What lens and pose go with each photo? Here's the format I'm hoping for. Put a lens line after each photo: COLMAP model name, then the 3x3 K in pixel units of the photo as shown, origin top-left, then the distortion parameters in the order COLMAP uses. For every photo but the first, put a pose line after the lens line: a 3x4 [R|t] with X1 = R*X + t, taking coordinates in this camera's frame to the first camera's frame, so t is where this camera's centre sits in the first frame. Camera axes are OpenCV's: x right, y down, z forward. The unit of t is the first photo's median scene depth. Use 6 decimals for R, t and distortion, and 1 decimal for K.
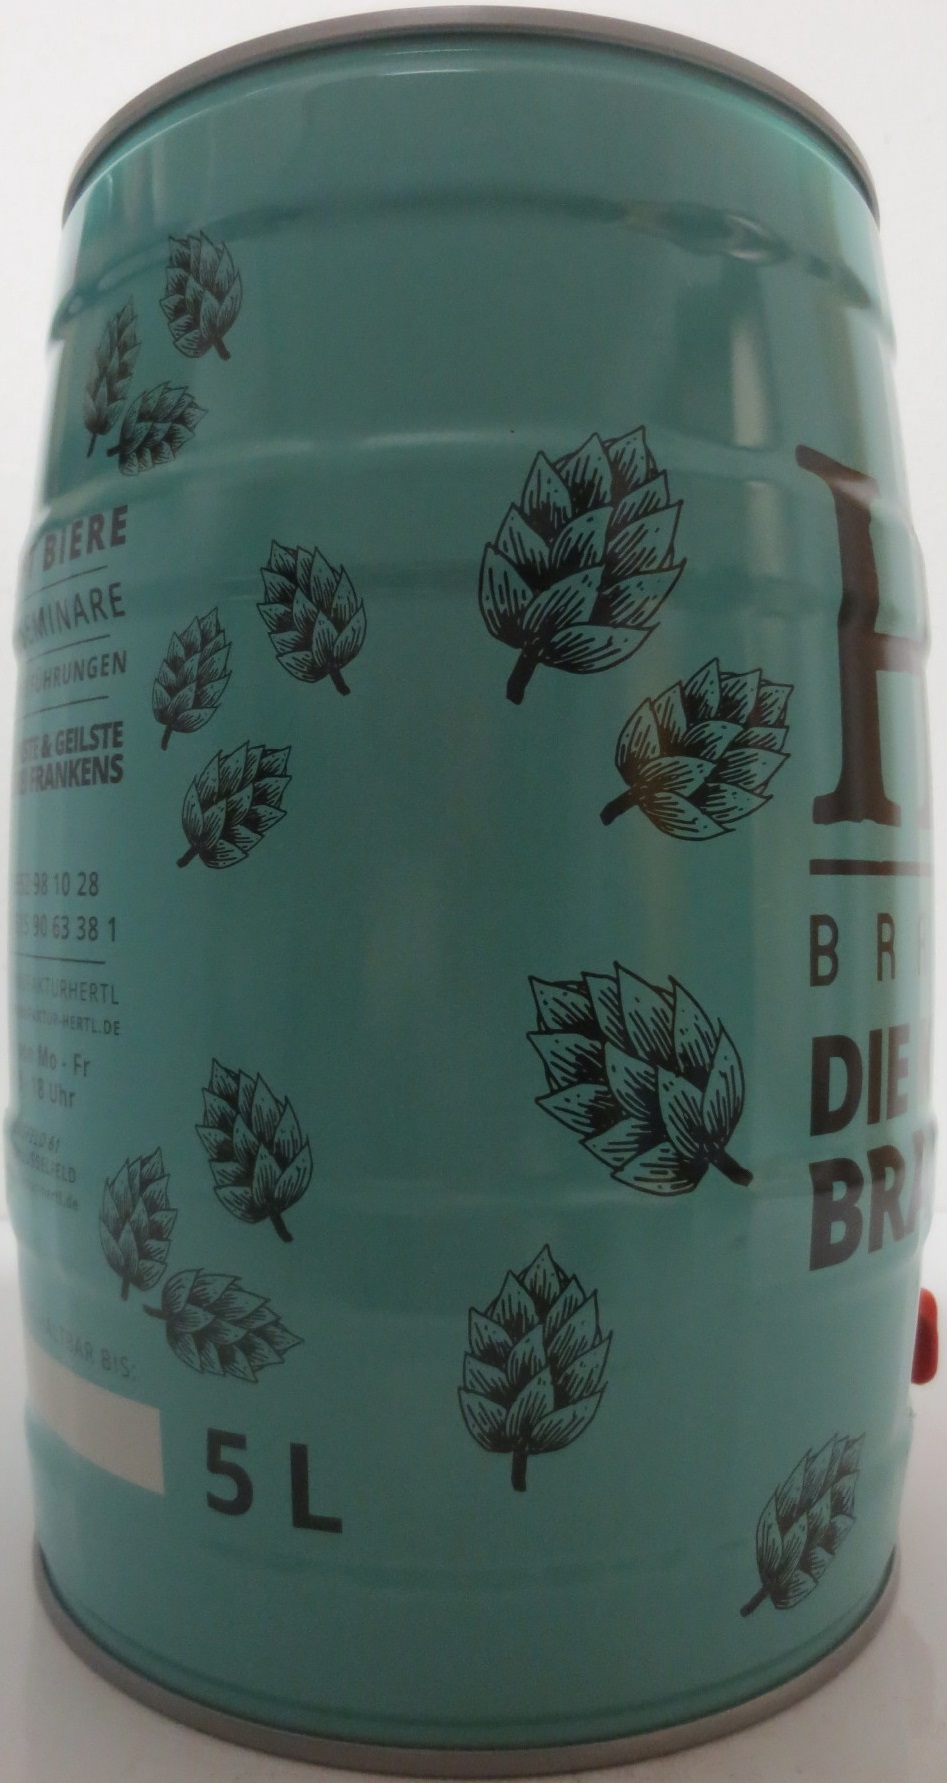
lens RADIAL K [[1330.7, 0, 392.3], [0, 1330.7, 889.5], [0, 0, 1]] dist [-0.077166, -0.006145]
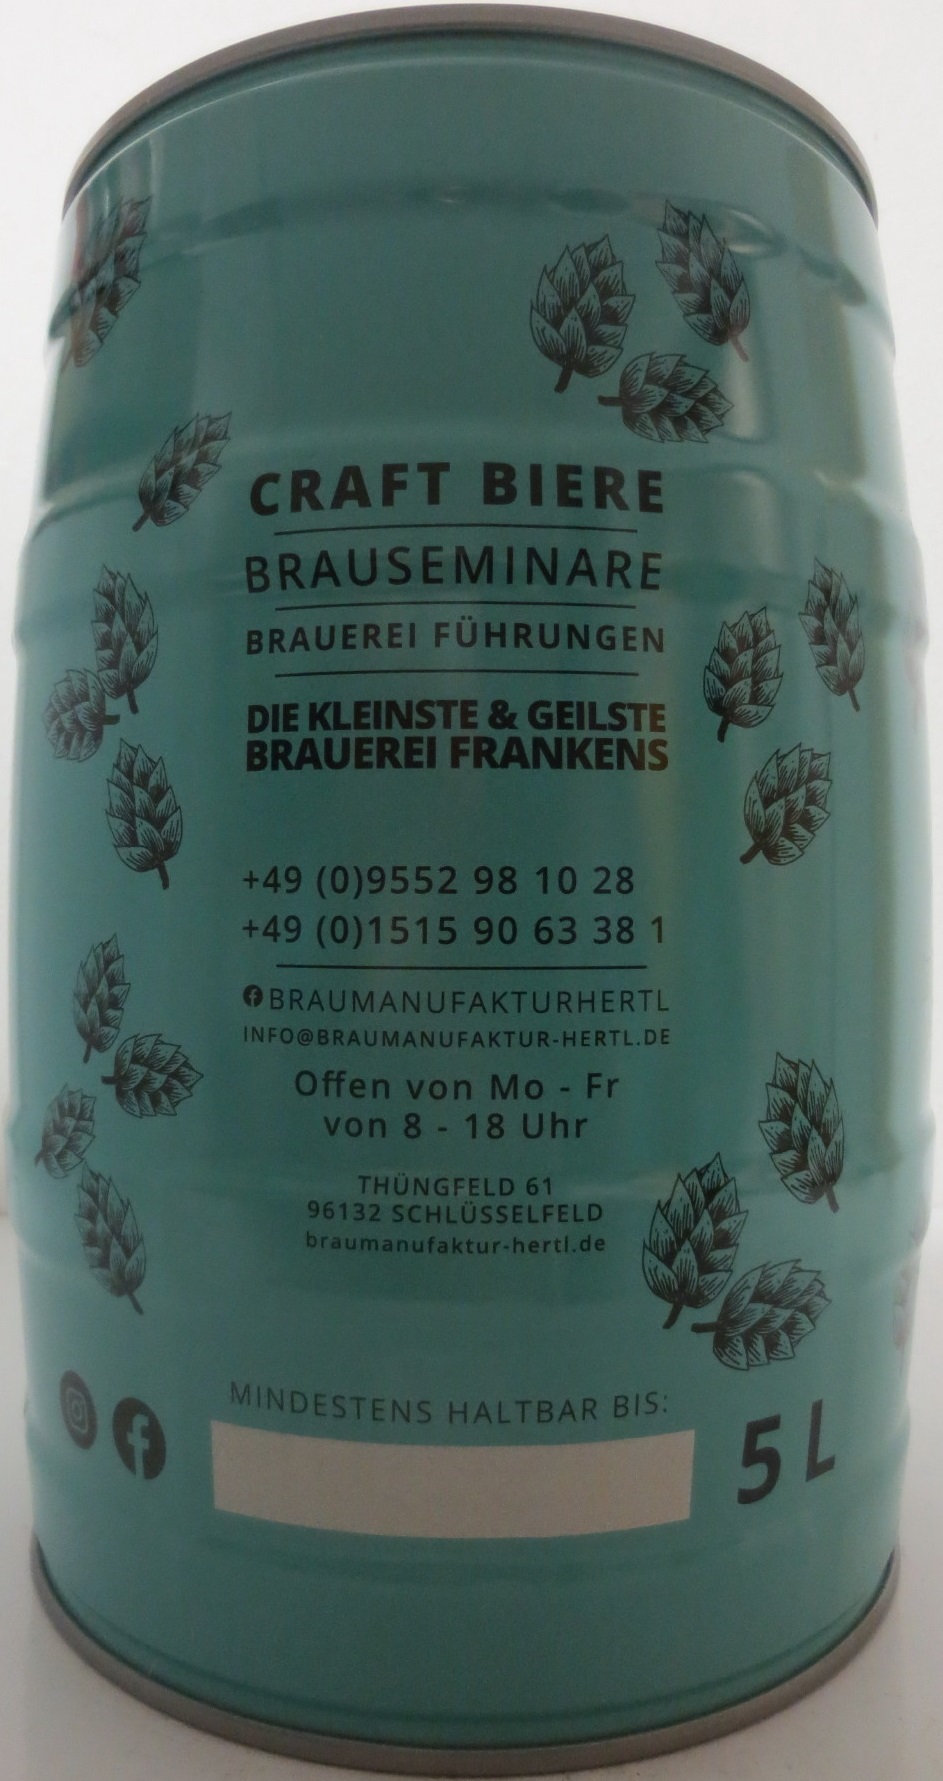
lens RADIAL K [[1329.2, 0, 390.3], [0, 1329.2, 888.5], [0, 0, 1]] dist [-0.077166, -0.006145]
pose [[0.588295, -0.004192, 0.808636, -1.107638], [0.003954, 0.999990, 0.002308, -0.001393], [-0.808637, 0.001840, 0.588305, 0.636142]]
